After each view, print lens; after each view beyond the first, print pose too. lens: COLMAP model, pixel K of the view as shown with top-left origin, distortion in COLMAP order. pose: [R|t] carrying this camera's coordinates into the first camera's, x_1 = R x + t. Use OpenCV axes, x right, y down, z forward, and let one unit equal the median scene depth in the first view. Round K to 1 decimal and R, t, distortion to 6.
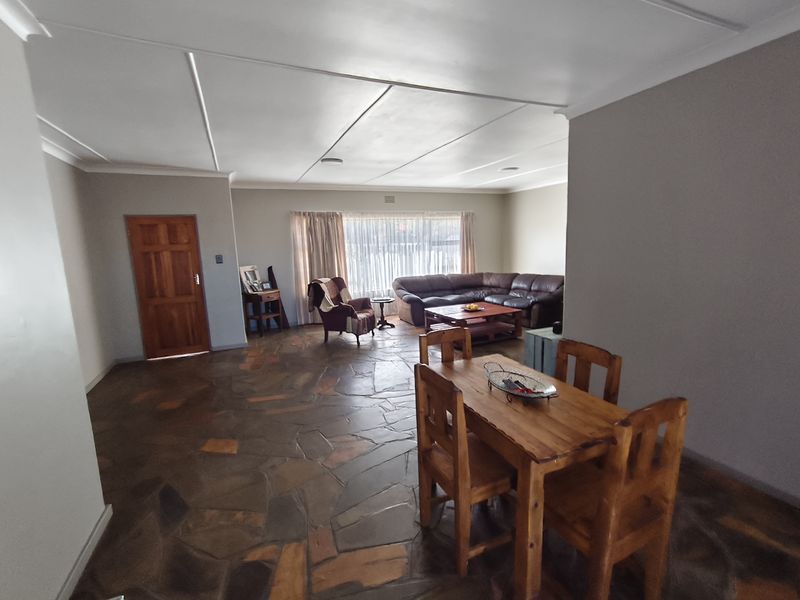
lens RADIAL K [[372.2, 0, 402.5], [0, 372.2, 300.3], [0, 0, 1]] dist [-0.012250, 0.007178]
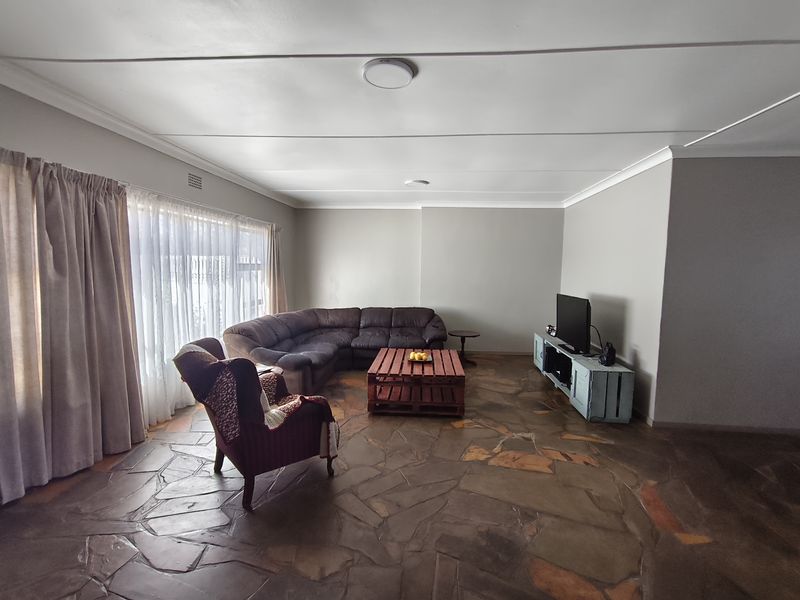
lens RADIAL K [[372.2, 0, 396.7], [0, 372.2, 300.6], [0, 0, 1]] dist [-0.012250, 0.007178]
pose [[0.495407, -0.035336, 0.867942, -0.374022], [0.106316, 0.994127, -0.020210, -0.064295], [-0.862131, 0.102288, 0.496254, 0.533359]]
